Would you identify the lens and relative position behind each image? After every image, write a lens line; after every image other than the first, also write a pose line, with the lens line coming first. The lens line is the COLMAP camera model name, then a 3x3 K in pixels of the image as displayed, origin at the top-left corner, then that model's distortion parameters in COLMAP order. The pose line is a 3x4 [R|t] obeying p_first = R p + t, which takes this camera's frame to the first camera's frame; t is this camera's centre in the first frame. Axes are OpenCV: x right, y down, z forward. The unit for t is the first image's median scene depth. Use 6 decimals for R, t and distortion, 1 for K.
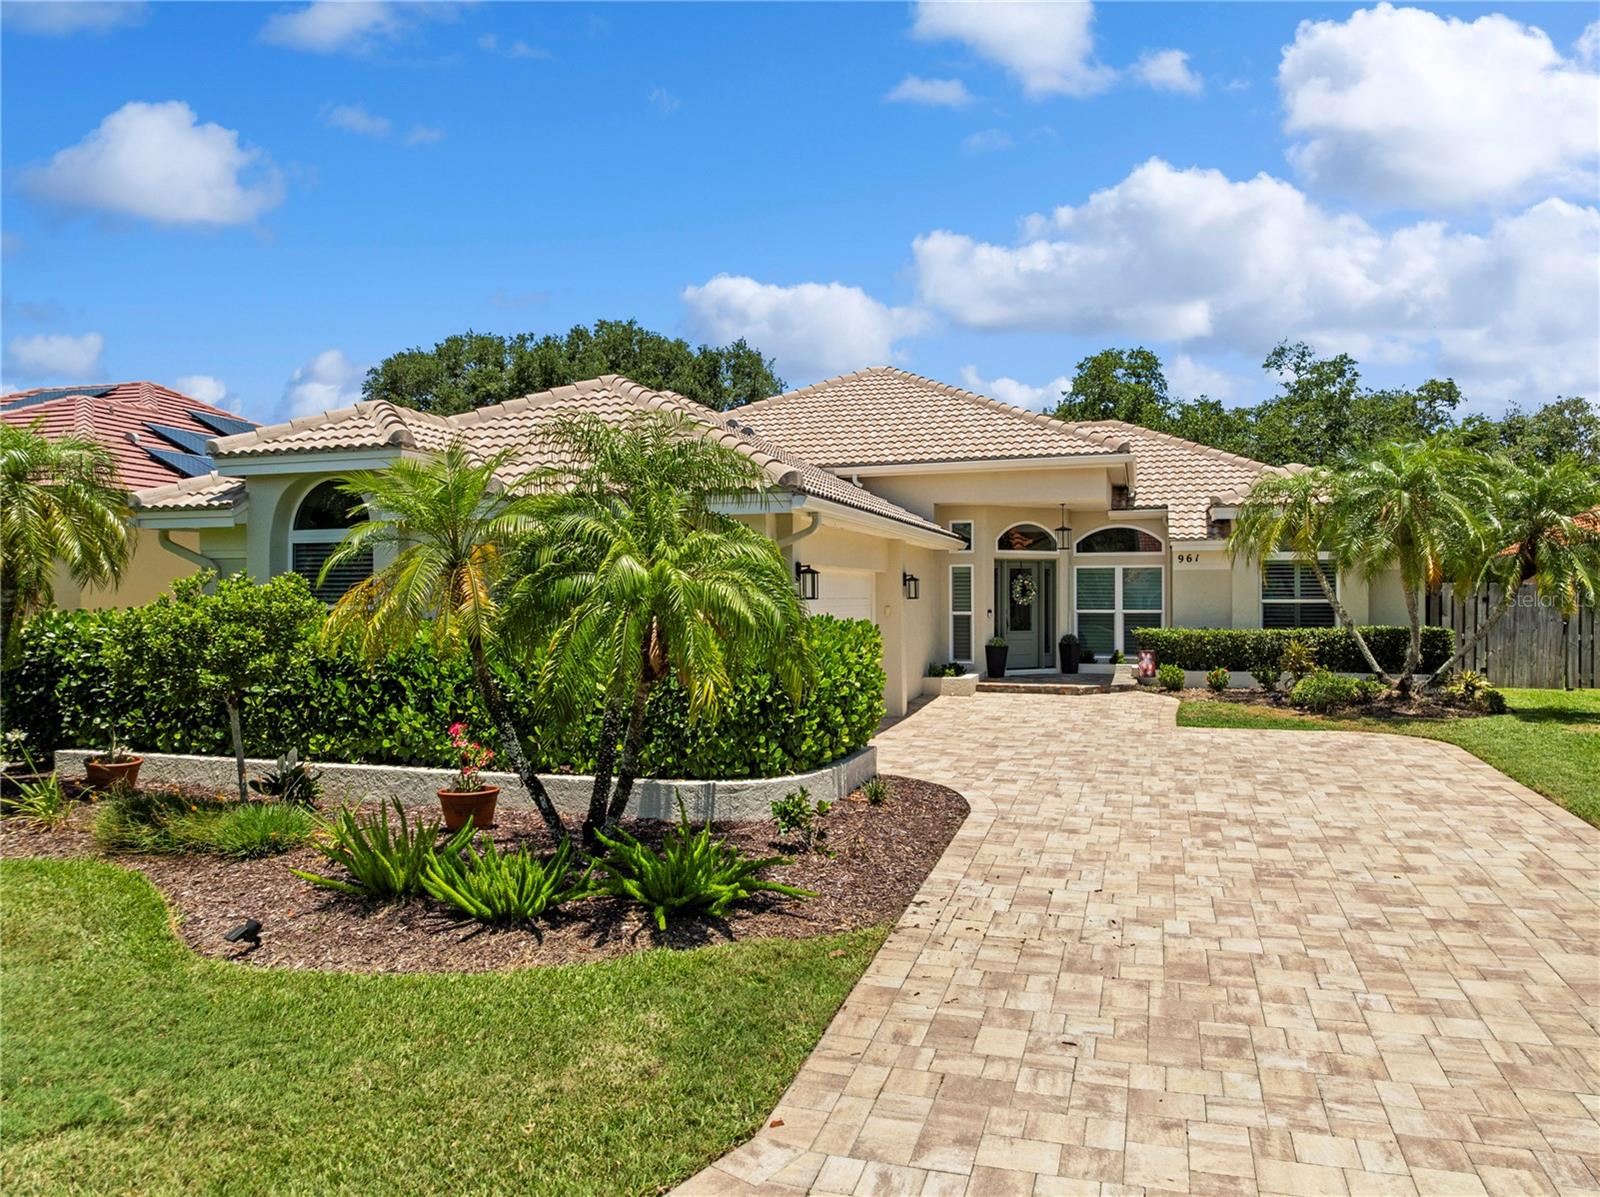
lens RADIAL K [[1127.8, 0, 810.3], [0, 1127.8, 600.7], [0, 0, 1]] dist [-0.046723, 0.014879]
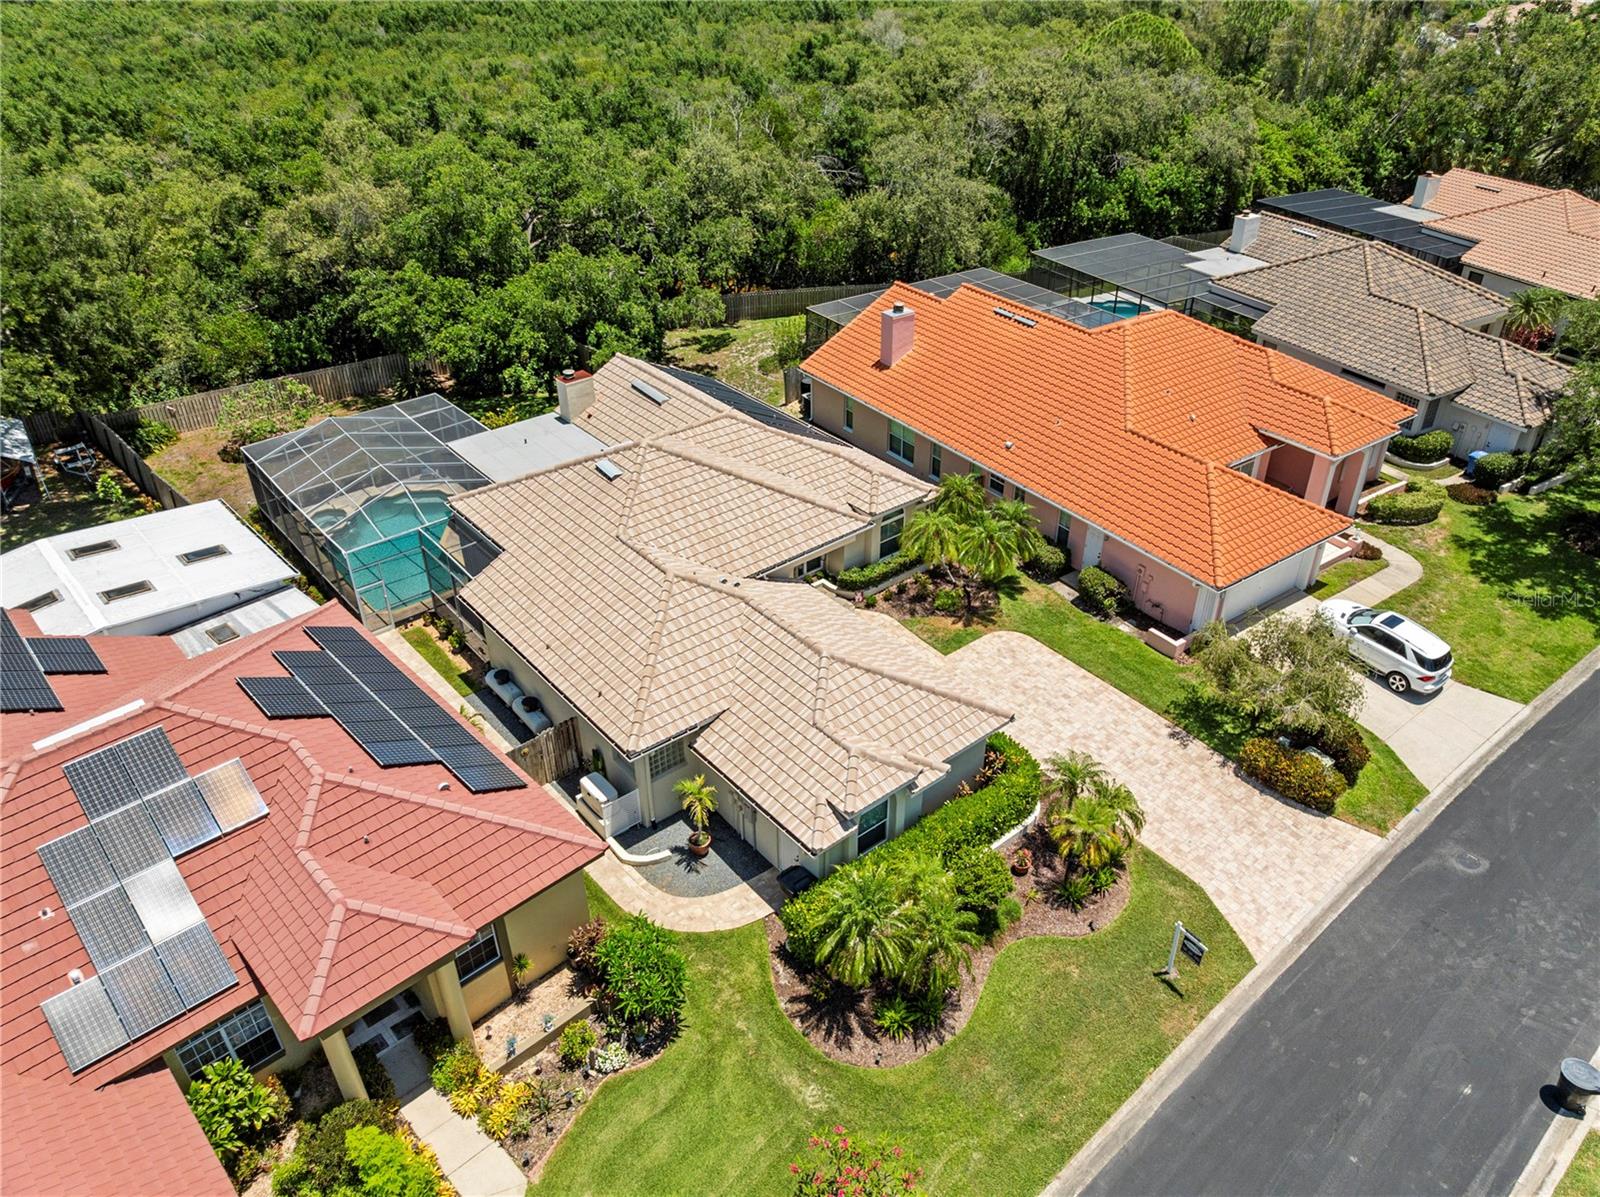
lens RADIAL K [[1127.8, 0, 810.3], [0, 1127.8, 600.7], [0, 0, 1]] dist [-0.046723, 0.014879]
pose [[0.552556, -0.452457, 0.699974, -1.515762], [0.004006, 0.841258, 0.540619, -1.325420], [-0.833466, -0.295918, 0.466655, 0.093905]]
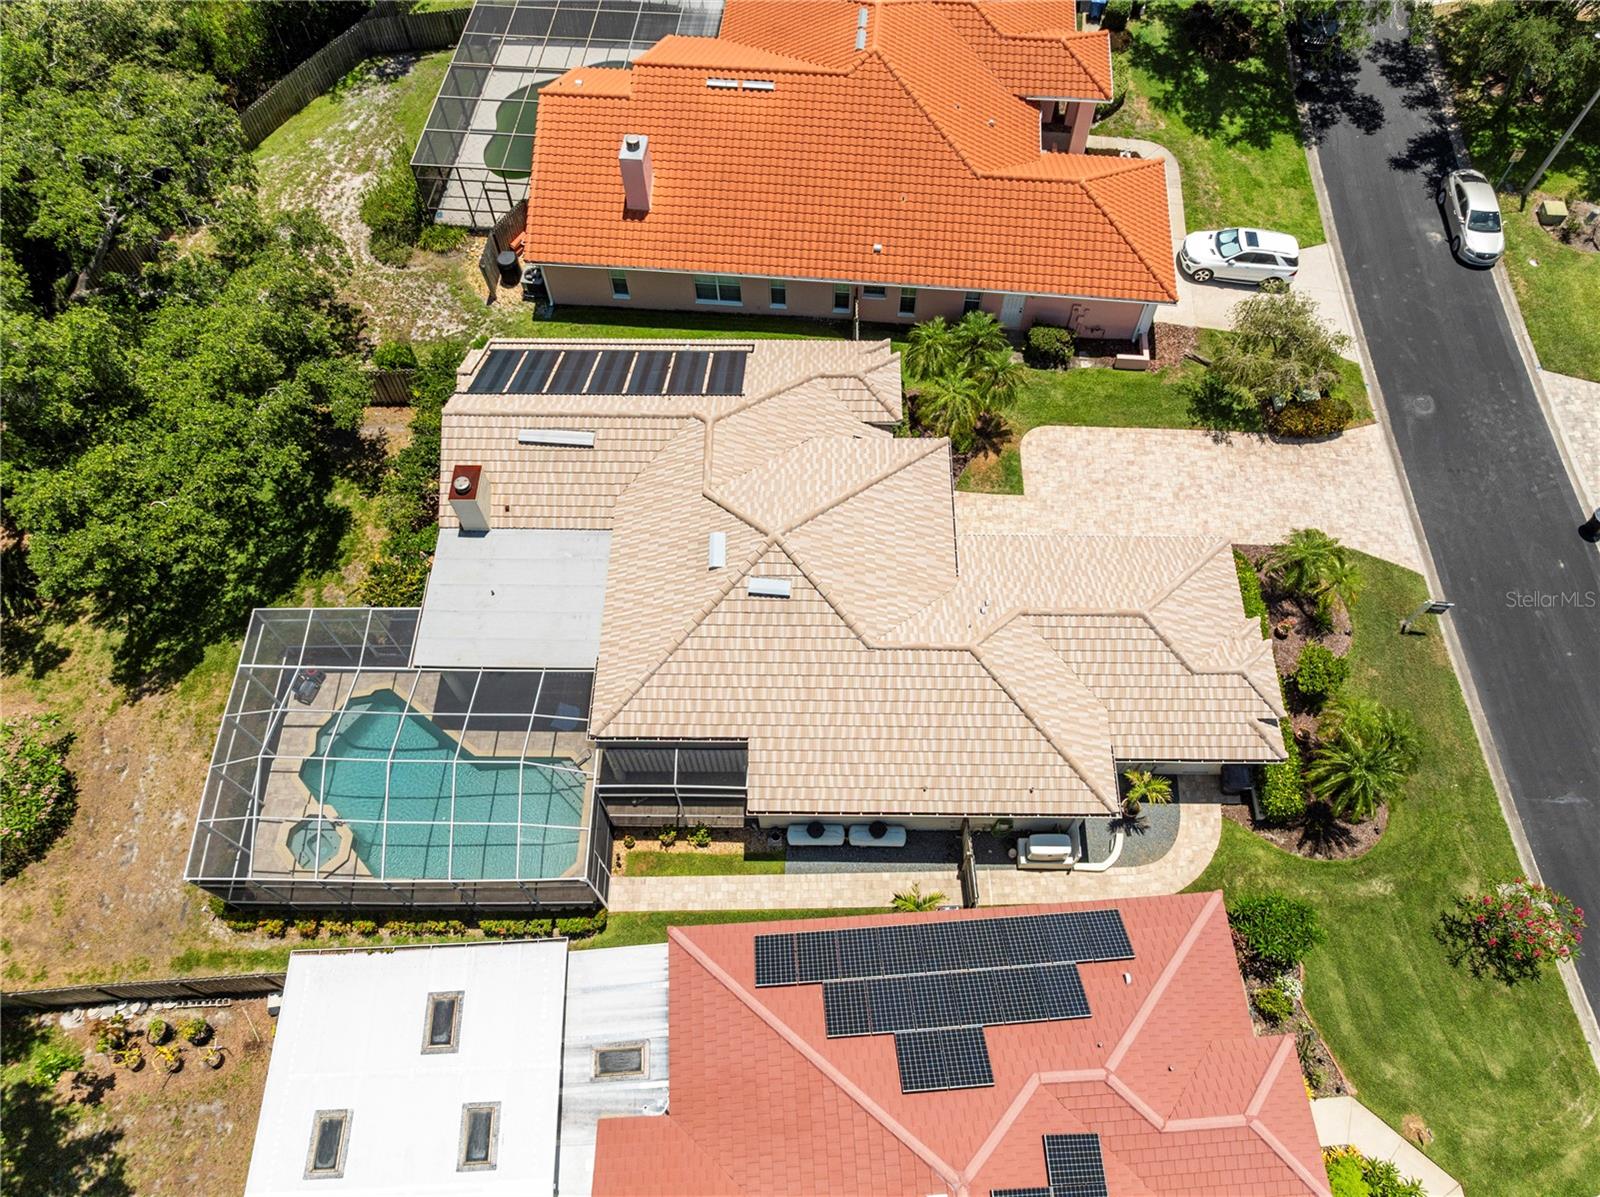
lens RADIAL K [[1120.8, 0, 812.9], [0, 1120.8, 603.6], [0, 0, 1]] dist [-0.043264, 0.013301]
pose [[-0.278145, -0.840084, 0.465720, -0.949994], [0.007852, 0.482848, 0.875669, -2.014421], [-0.960507, 0.247220, -0.127705, 1.811677]]
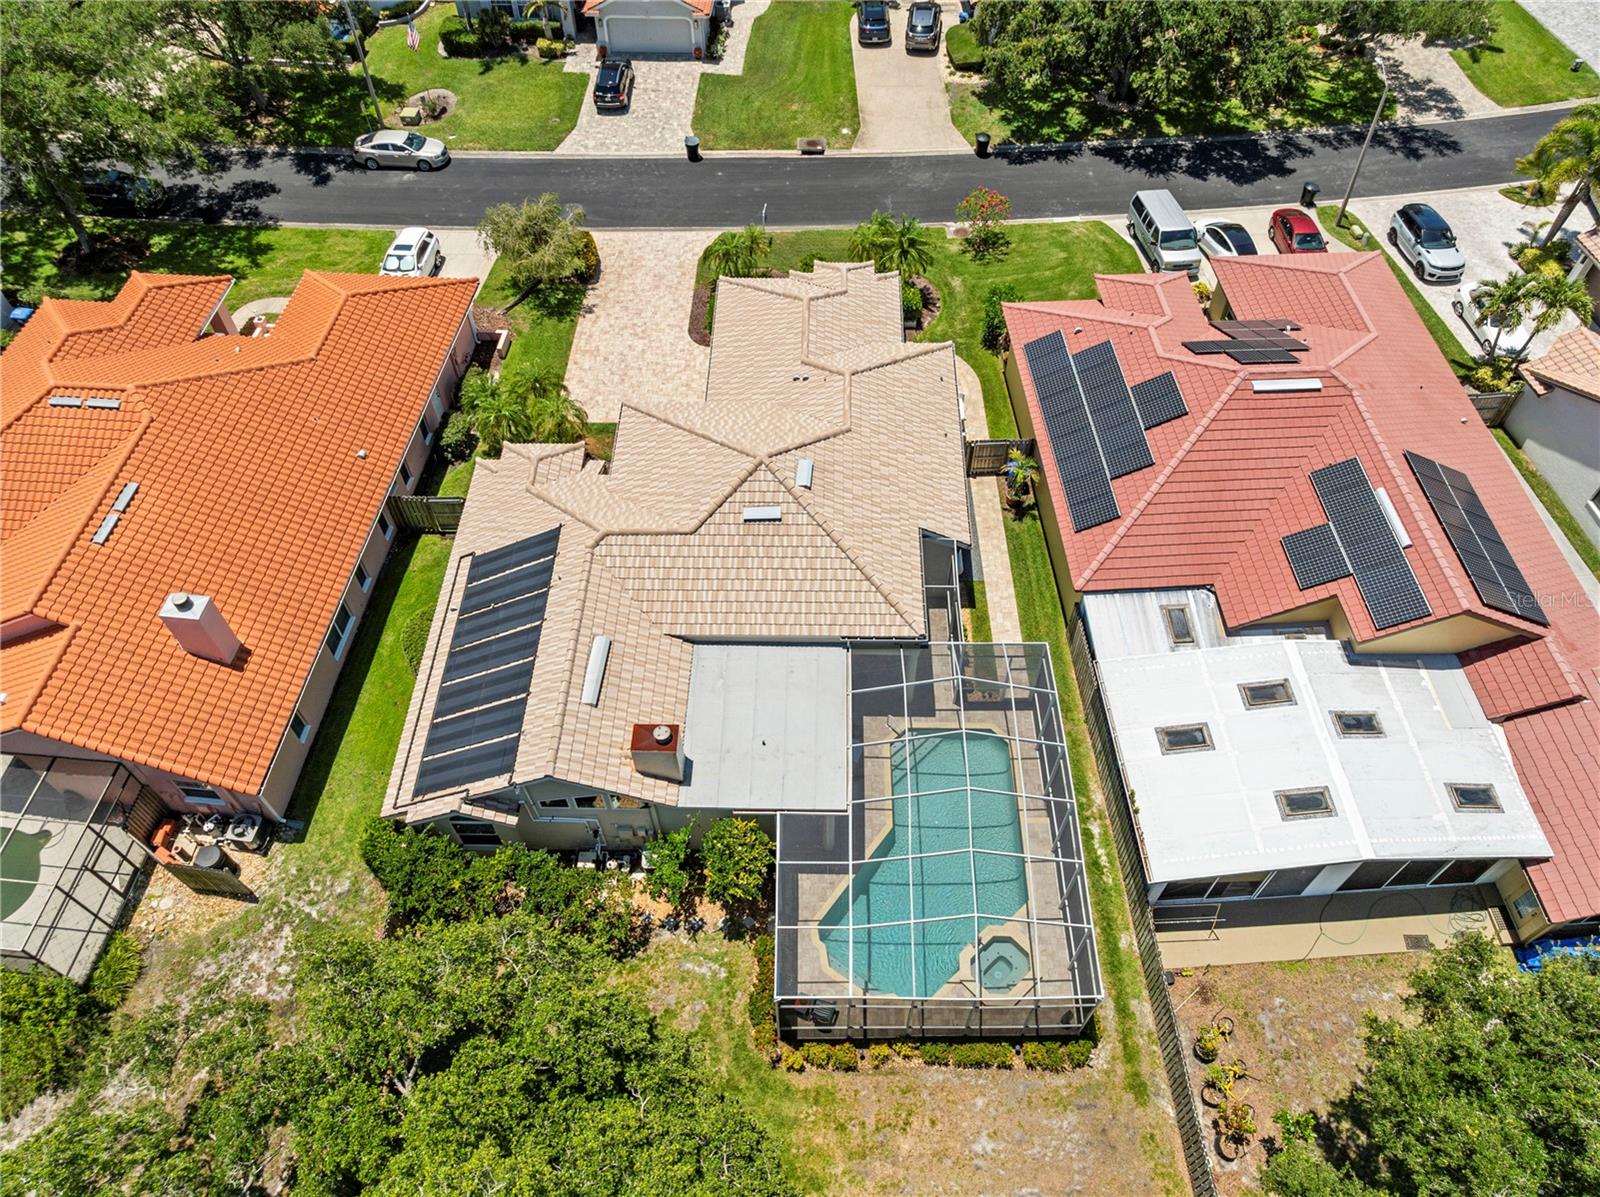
lens RADIAL K [[1127.8, 0, 810.3], [0, 1127.8, 600.7], [0, 0, 1]] dist [-0.046723, 0.014879]
pose [[-0.961669, 0.223166, -0.159343, 0.433538], [0.007388, 0.601966, 0.798488, -1.956939], [0.274114, 0.766704, -0.580540, 3.152546]]
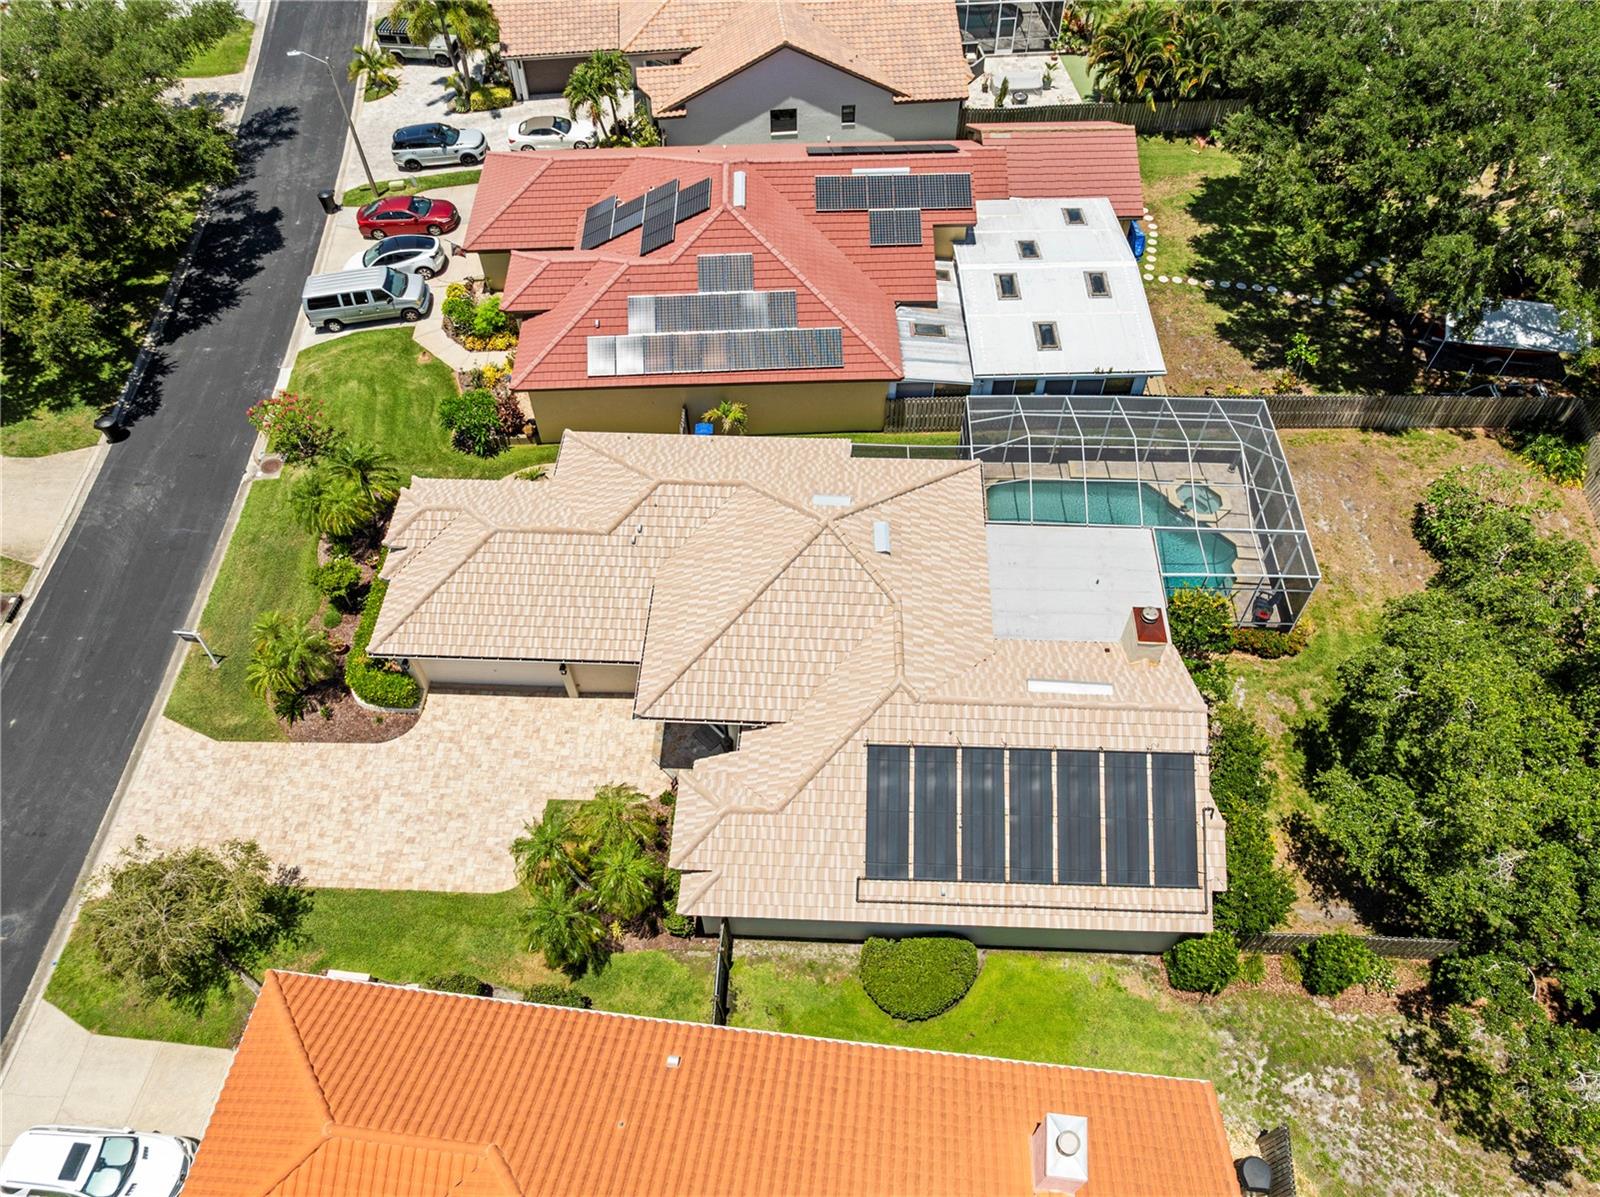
lens RADIAL K [[1127.8, 0, 810.3], [0, 1127.8, 600.7], [0, 0, 1]] dist [-0.046723, 0.014879]
pose [[0.251995, 0.772406, -0.582999, 1.454883], [-0.001330, 0.602716, 0.797954, -1.936272], [0.967728, -0.200305, 0.152909, 1.204810]]
